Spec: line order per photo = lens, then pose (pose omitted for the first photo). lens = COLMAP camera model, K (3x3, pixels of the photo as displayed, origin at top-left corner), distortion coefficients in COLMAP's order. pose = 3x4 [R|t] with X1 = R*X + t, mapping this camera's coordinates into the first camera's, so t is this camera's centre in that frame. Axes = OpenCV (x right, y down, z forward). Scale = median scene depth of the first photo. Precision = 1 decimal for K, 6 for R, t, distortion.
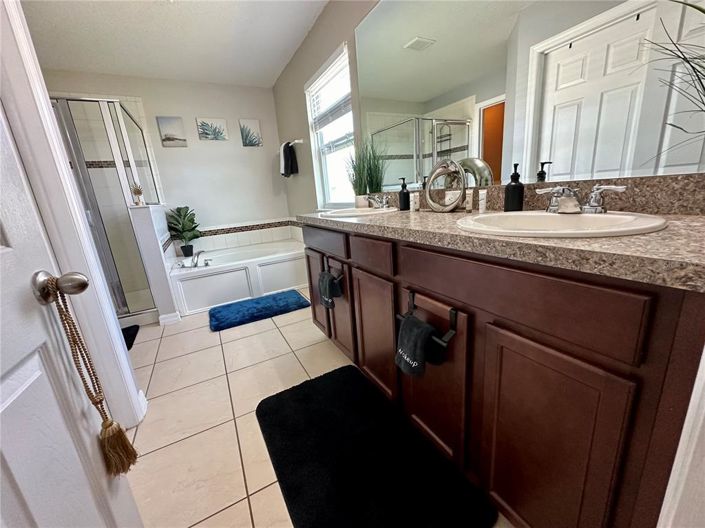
lens RADIAL K [[279.7, 0, 353.8], [0, 279.7, 264.9], [0, 0, 1]] dist [-0.003377, -0.000024]
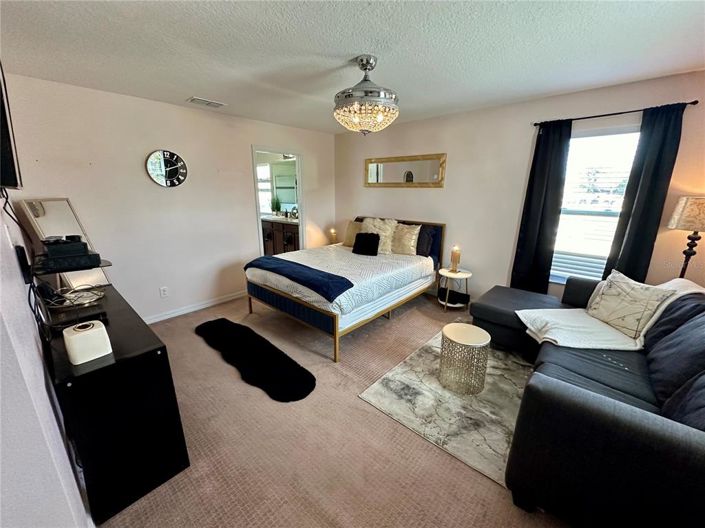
lens RADIAL K [[279.7, 0, 351.6], [0, 279.7, 261.7], [0, 0, 1]] dist [-0.003377, -0.000024]
pose [[0.934344, -0.005840, 0.356326, -0.405813], [0.006610, 0.999978, -0.000945, 0.487248], [-0.356312, 0.003238, 0.934361, -3.310314]]
